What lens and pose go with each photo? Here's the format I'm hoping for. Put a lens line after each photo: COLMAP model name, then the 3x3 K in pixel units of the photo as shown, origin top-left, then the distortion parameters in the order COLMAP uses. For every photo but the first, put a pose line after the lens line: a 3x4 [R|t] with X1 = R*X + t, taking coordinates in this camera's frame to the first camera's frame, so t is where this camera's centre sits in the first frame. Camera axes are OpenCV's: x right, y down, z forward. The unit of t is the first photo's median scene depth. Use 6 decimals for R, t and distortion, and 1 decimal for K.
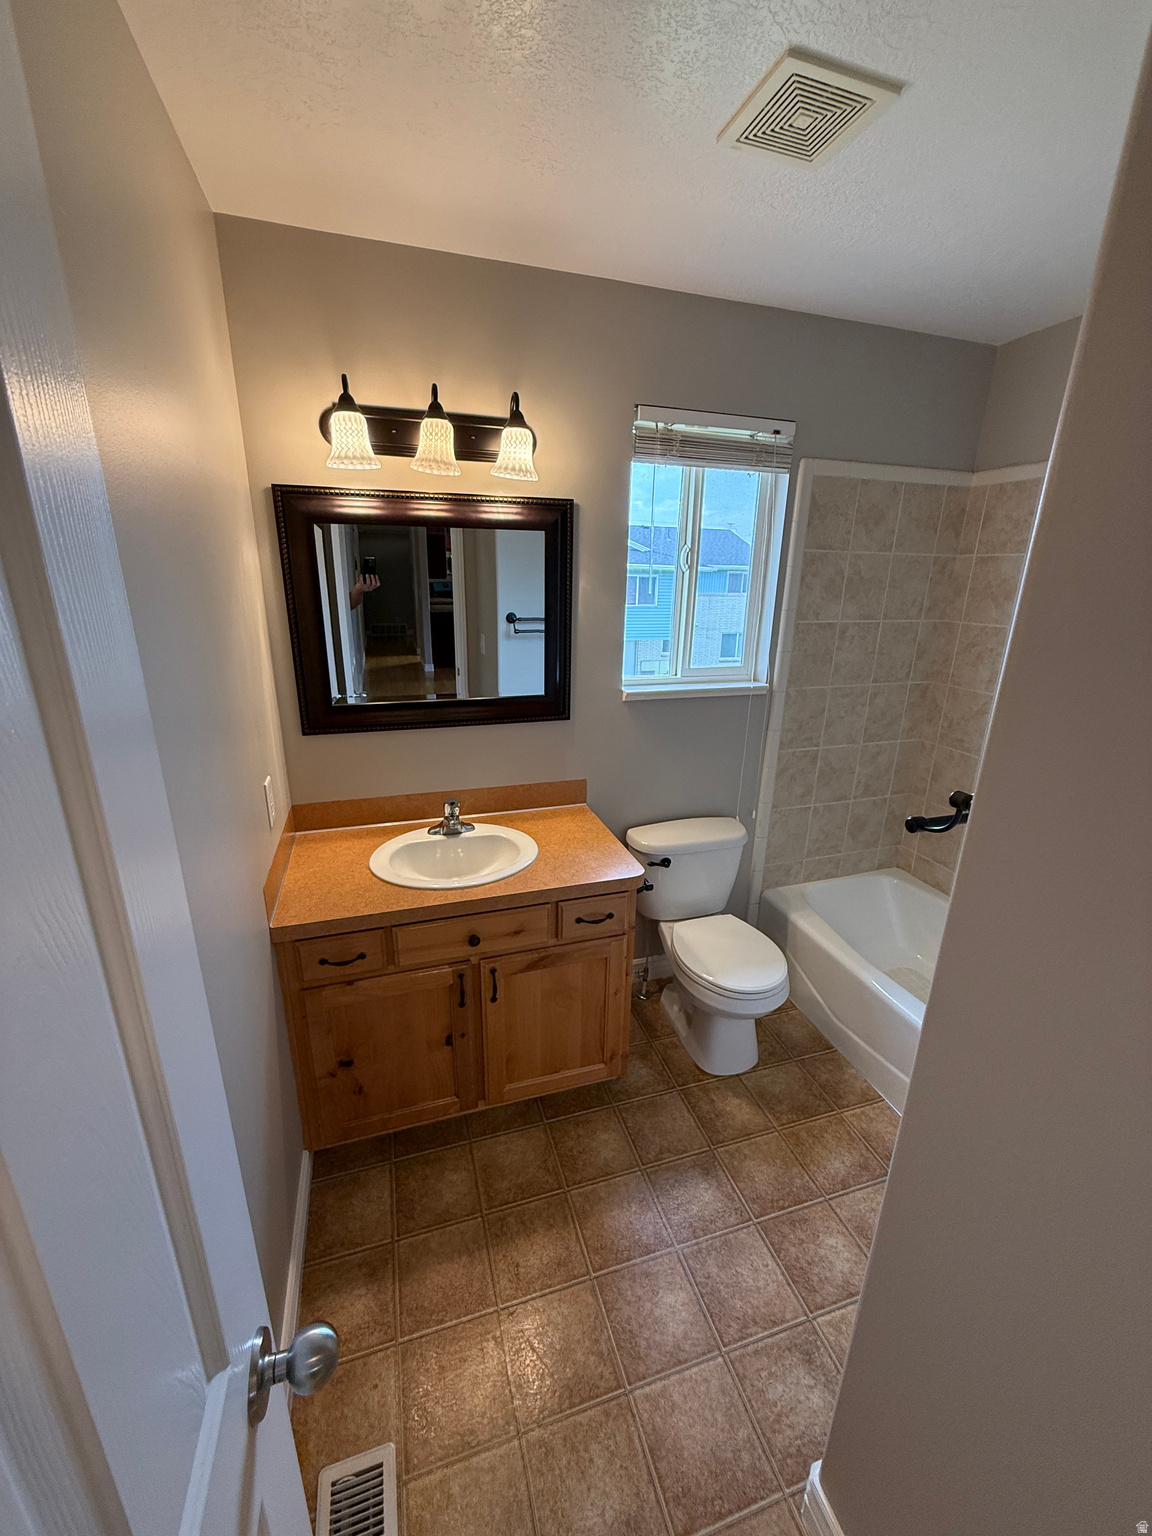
lens RADIAL K [[614.2, 0, 576.1], [0, 614.2, 763.7], [0, 0, 1]] dist [0.001589, -0.000245]
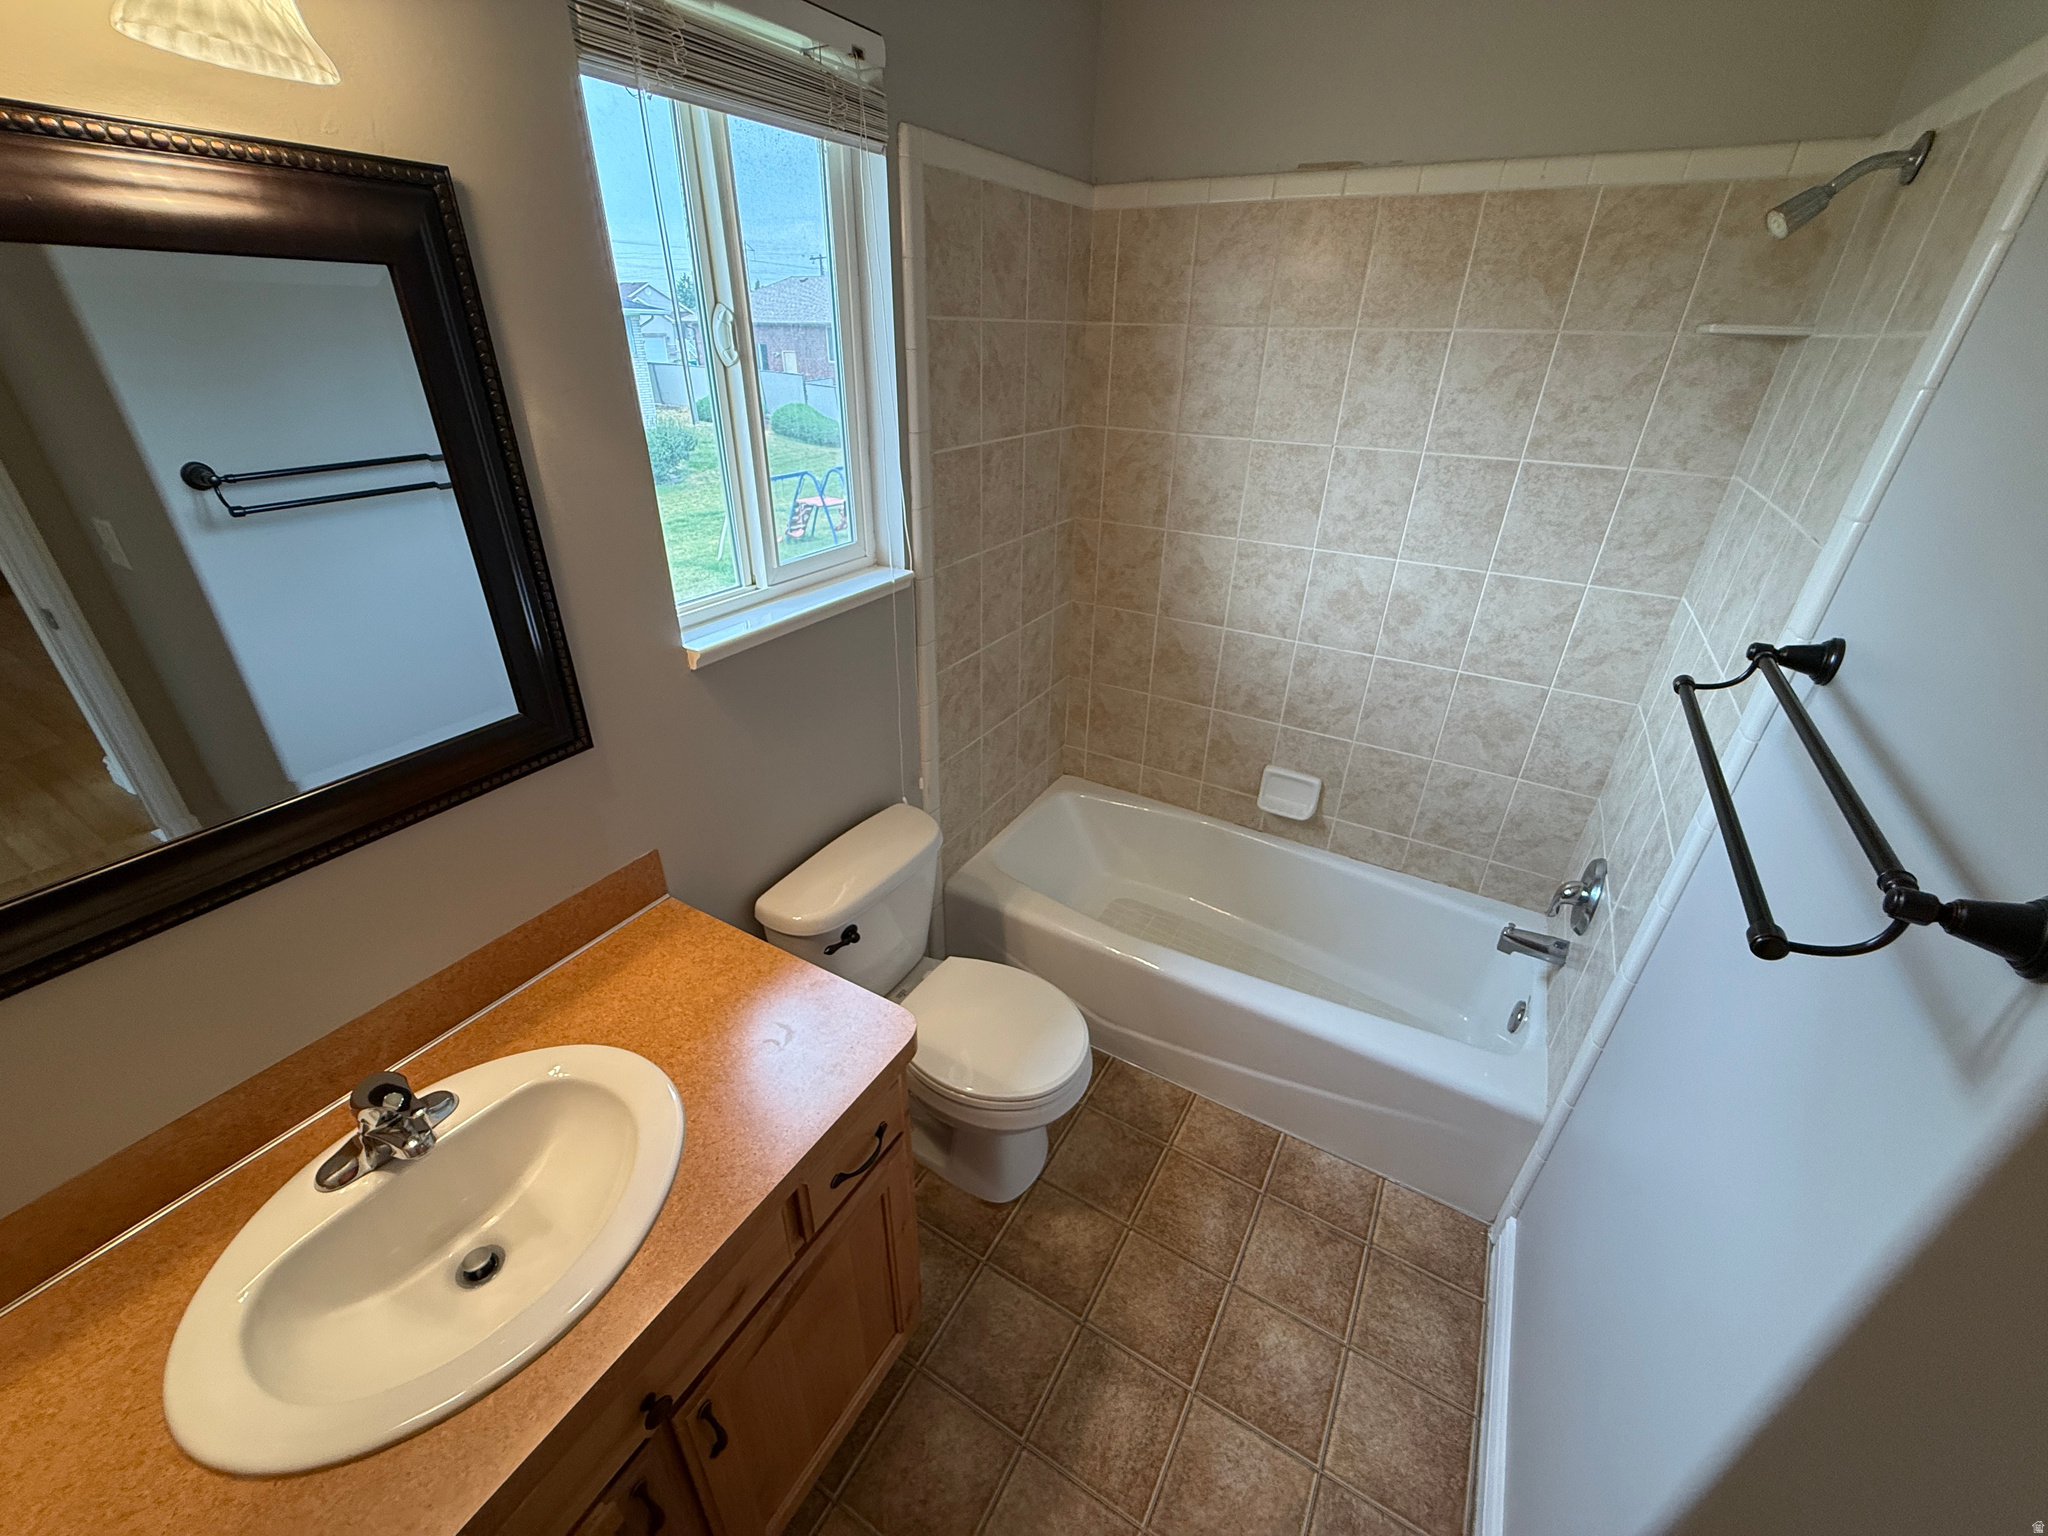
lens RADIAL K [[819.0, 0, 1020.8], [0, 819.0, 765.6], [0, 0, 1]] dist [0.001589, -0.000245]
pose [[0.740991, -0.319751, 0.590501, -0.122522], [0.193780, 0.943765, 0.267875, -0.144148], [-0.642947, -0.084066, 0.761283, 0.343784]]
